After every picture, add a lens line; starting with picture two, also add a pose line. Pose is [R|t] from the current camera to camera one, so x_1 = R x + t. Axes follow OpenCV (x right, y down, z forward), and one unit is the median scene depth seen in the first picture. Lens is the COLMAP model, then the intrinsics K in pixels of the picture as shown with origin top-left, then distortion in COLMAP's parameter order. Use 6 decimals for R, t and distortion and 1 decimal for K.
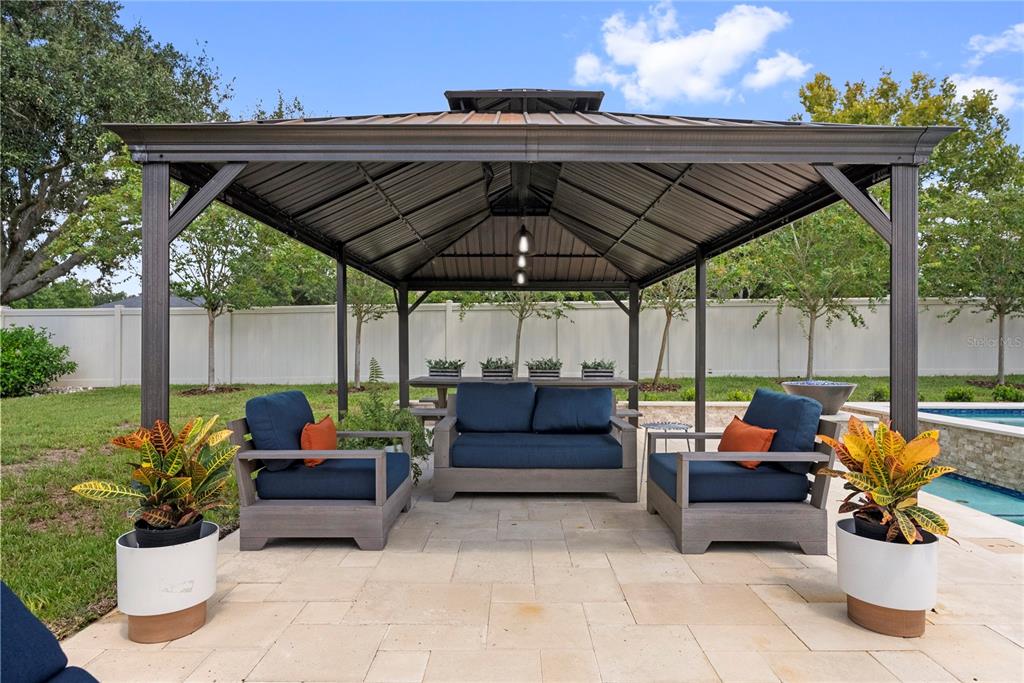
lens RADIAL K [[565.9, 0, 512.0], [0, 565.9, 341.5], [0, 0, 1]] dist [-0.001022, 0.000094]
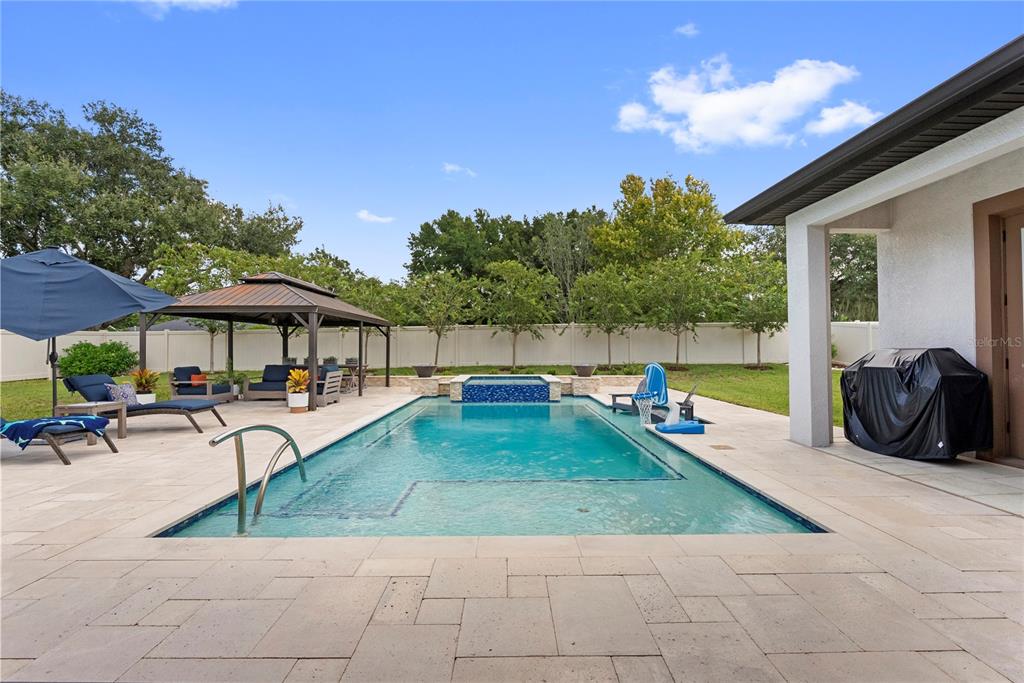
lens RADIAL K [[444.0, 0, 512.0], [0, 444.0, 341.5], [0, 0, 1]] dist [-0.019422, -0.000243]
pose [[0.999798, -0.005333, 0.019383, 0.491607], [0.005449, 0.999968, -0.005899, -0.011118], [-0.019351, 0.006003, 0.999795, -0.555886]]
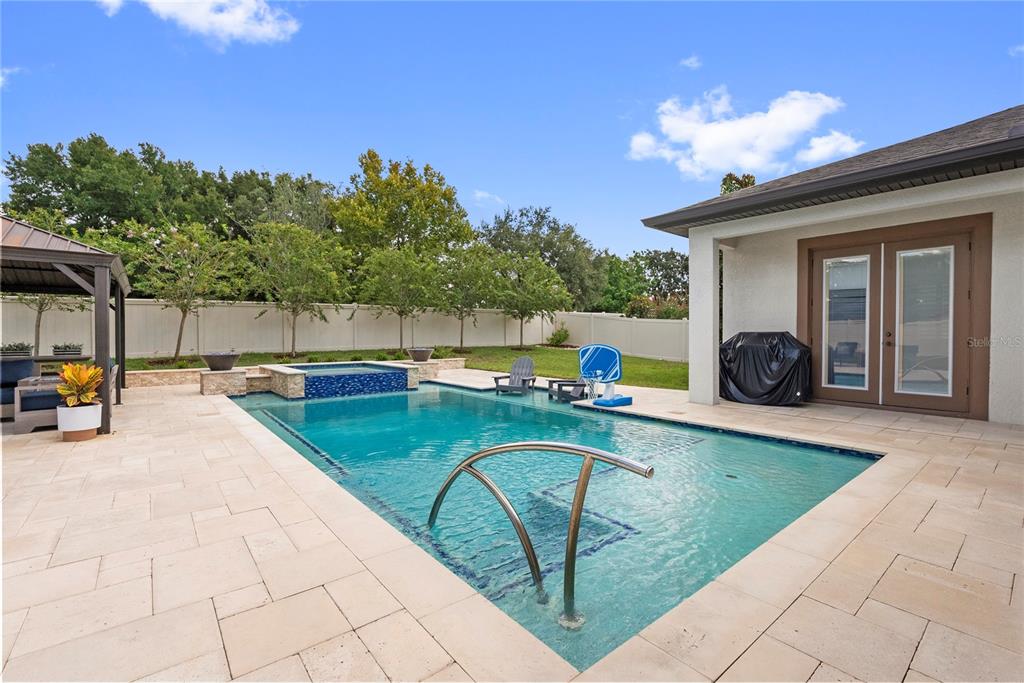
lens RADIAL K [[445.0, 0, 512.0], [0, 445.0, 341.5], [0, 0, 1]] dist [-0.012105, 0.000005]
pose [[0.768676, -0.014557, 0.639473, 0.190730], [-0.005422, 0.999557, 0.029271, -0.007570], [-0.639616, -0.025967, 0.768256, -0.393857]]
